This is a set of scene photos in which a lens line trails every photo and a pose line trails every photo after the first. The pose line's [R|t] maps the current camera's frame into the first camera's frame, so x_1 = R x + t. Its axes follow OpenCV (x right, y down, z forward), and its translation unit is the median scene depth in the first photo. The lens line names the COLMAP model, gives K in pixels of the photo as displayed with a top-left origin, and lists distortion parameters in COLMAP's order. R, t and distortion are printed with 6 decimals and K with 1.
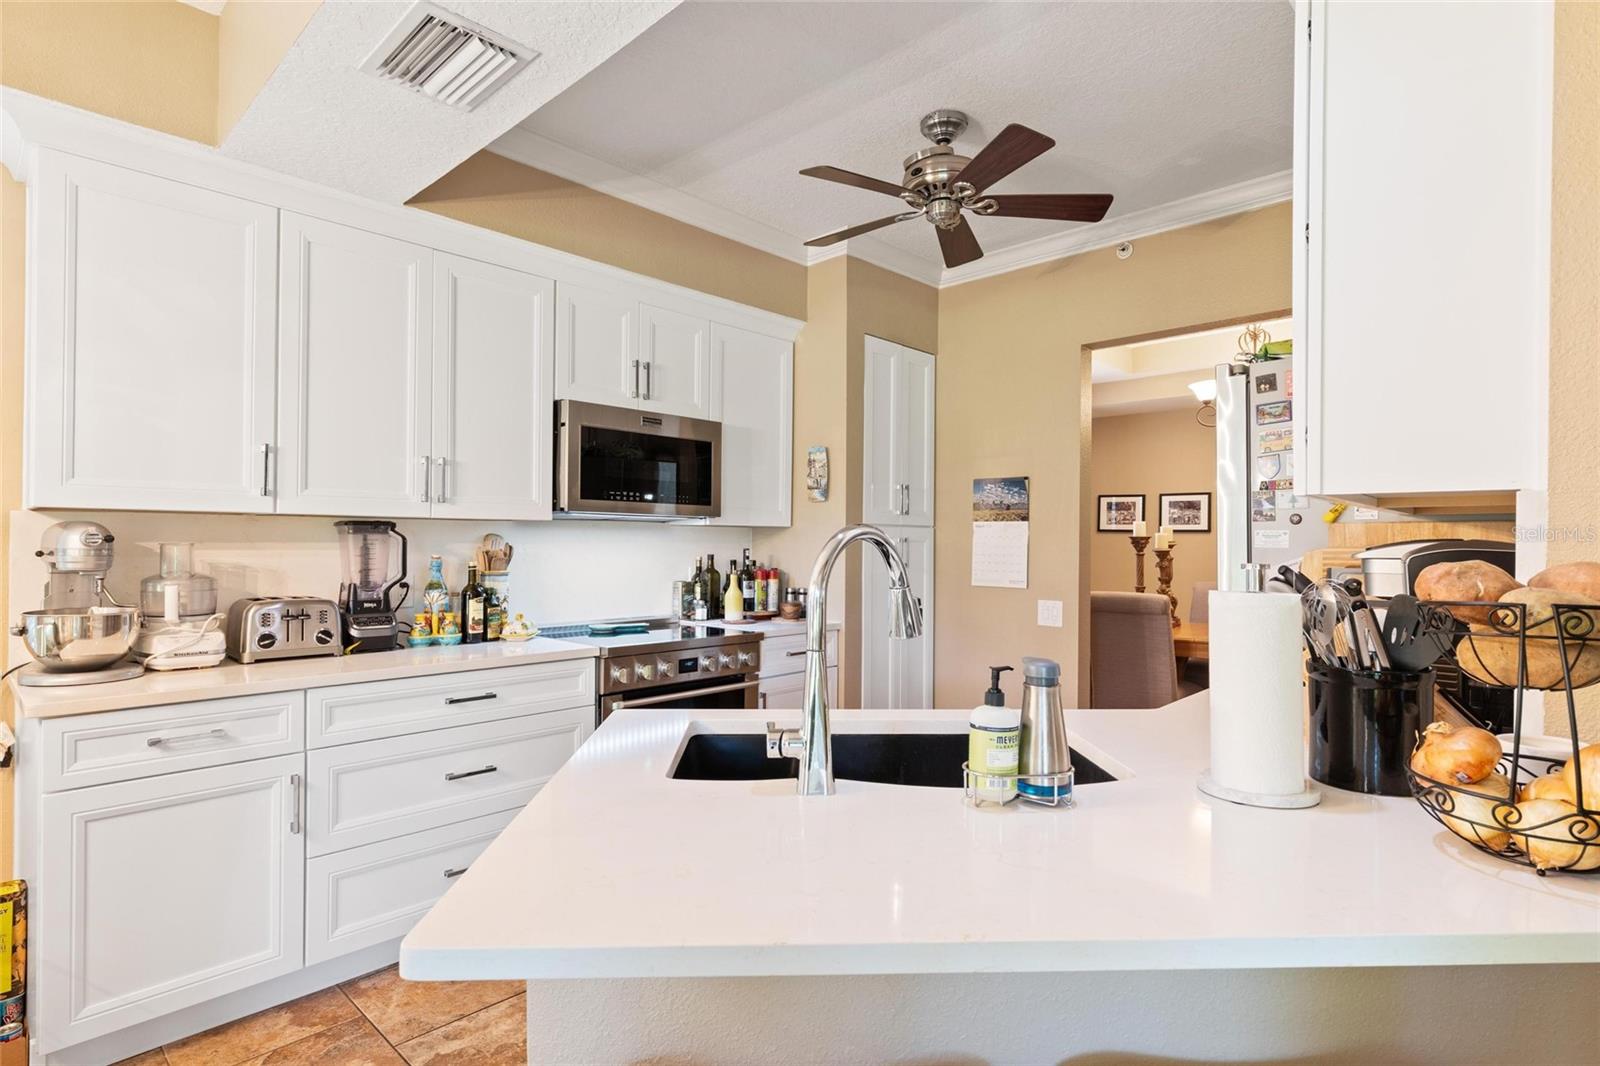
lens RADIAL K [[826.9, 0, 800.0], [0, 826.9, 533.0], [0, 0, 1]] dist [0.001158, 0.000270]
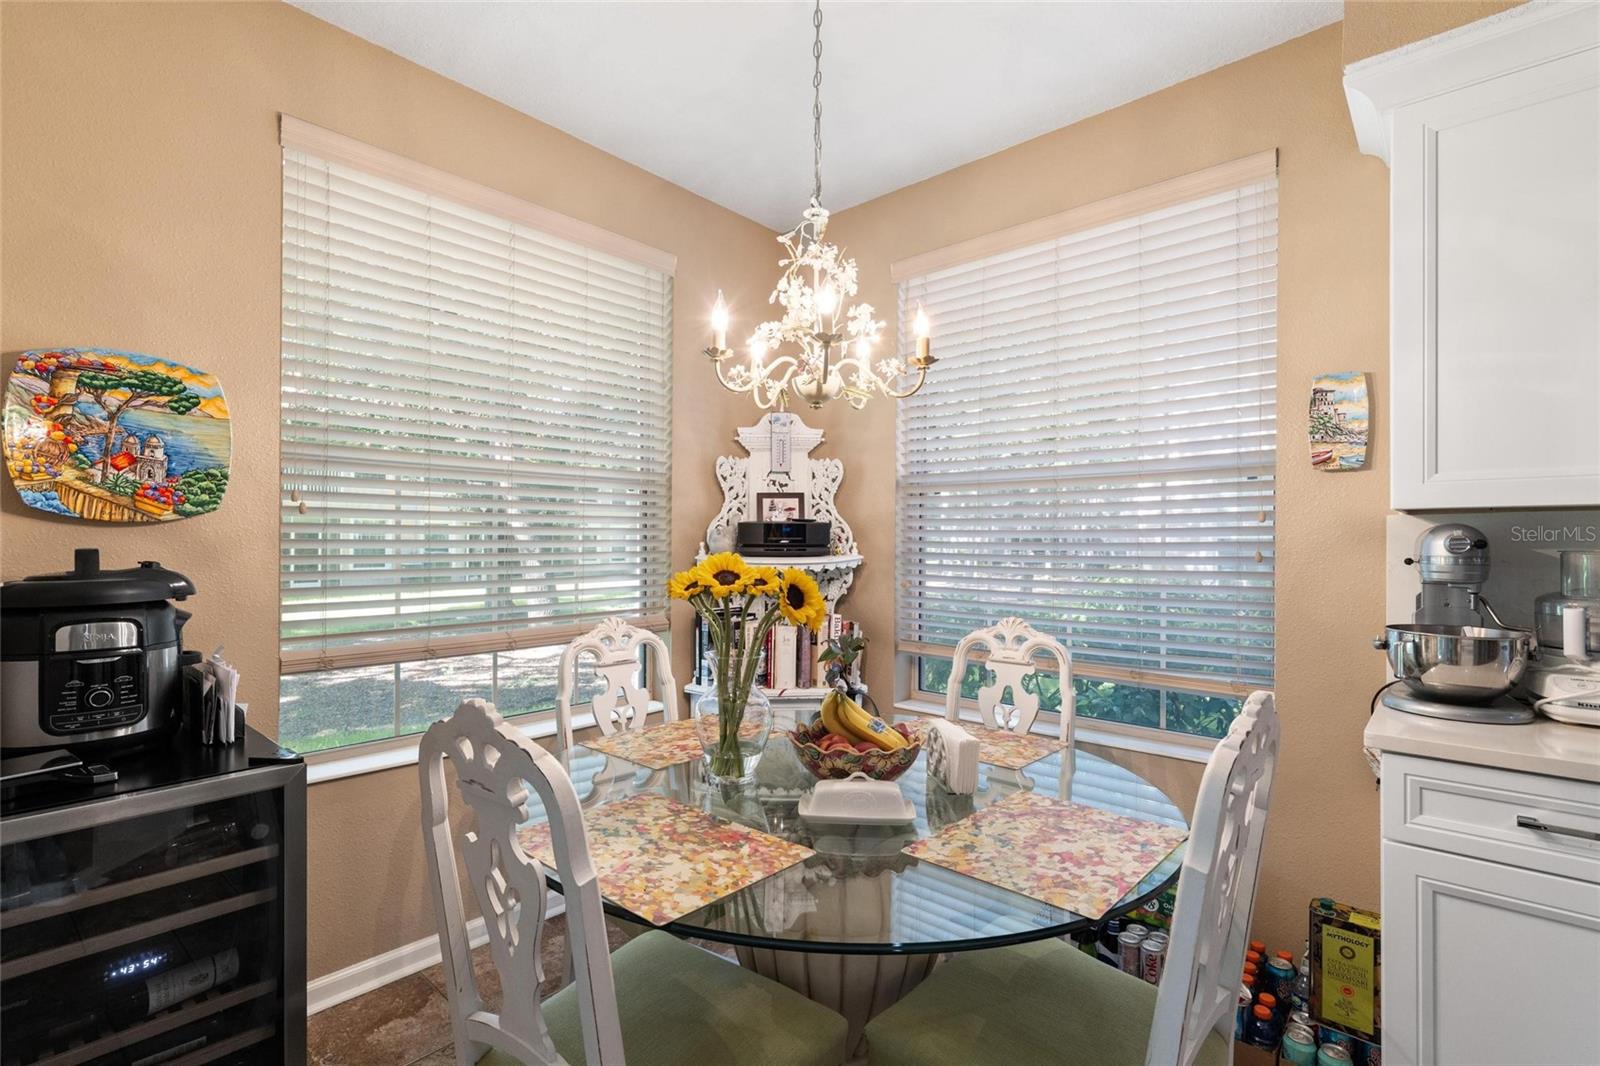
lens RADIAL K [[740.6, 0, 803.2], [0, 740.6, 540.6], [0, 0, 1]] dist [0.001361, -0.000751]
pose [[0.029118, -0.007128, -0.999551, -0.130200], [0.007409, 0.999949, -0.006915, 0.003359], [0.999549, -0.007205, 0.029169, 0.313939]]
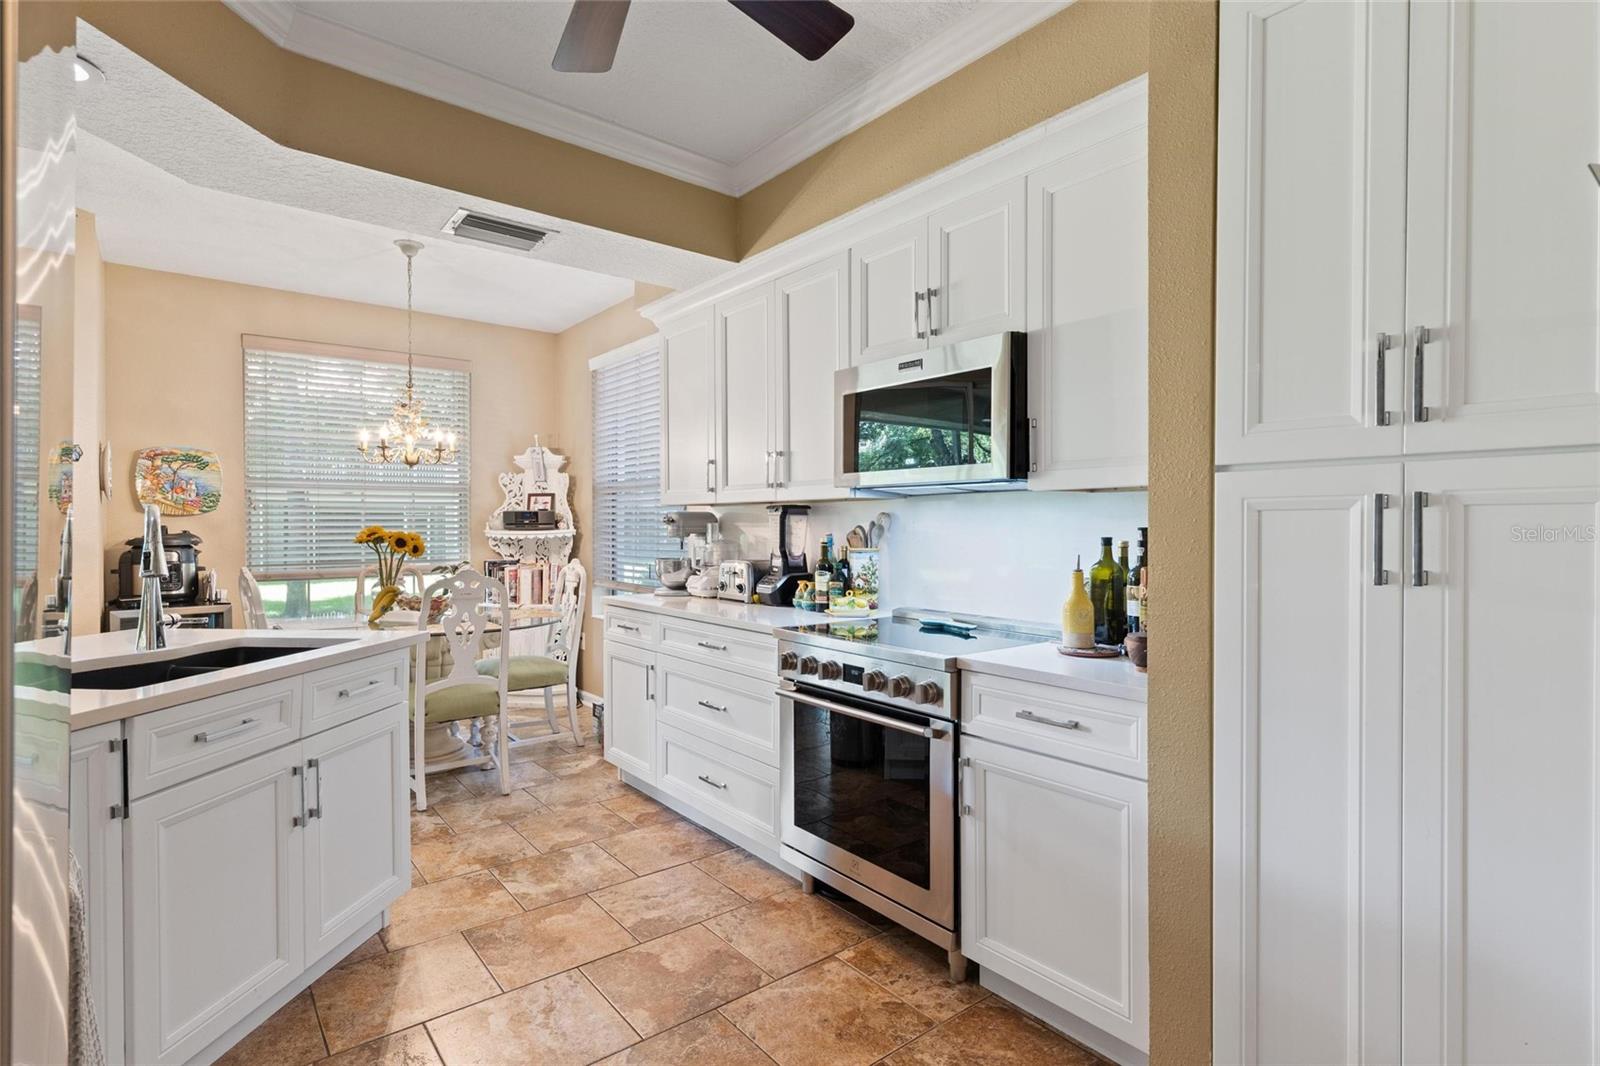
lens RADIAL K [[784.5, 0, 800.0], [0, 784.5, 533.0], [0, 0, 1]] dist [-0.000134, 0.000494]
pose [[-0.138876, 0.005391, -0.990295, 0.875028], [0.011369, 0.999928, 0.003849, 0.030898], [0.990245, -0.010724, -0.138927, 1.511151]]
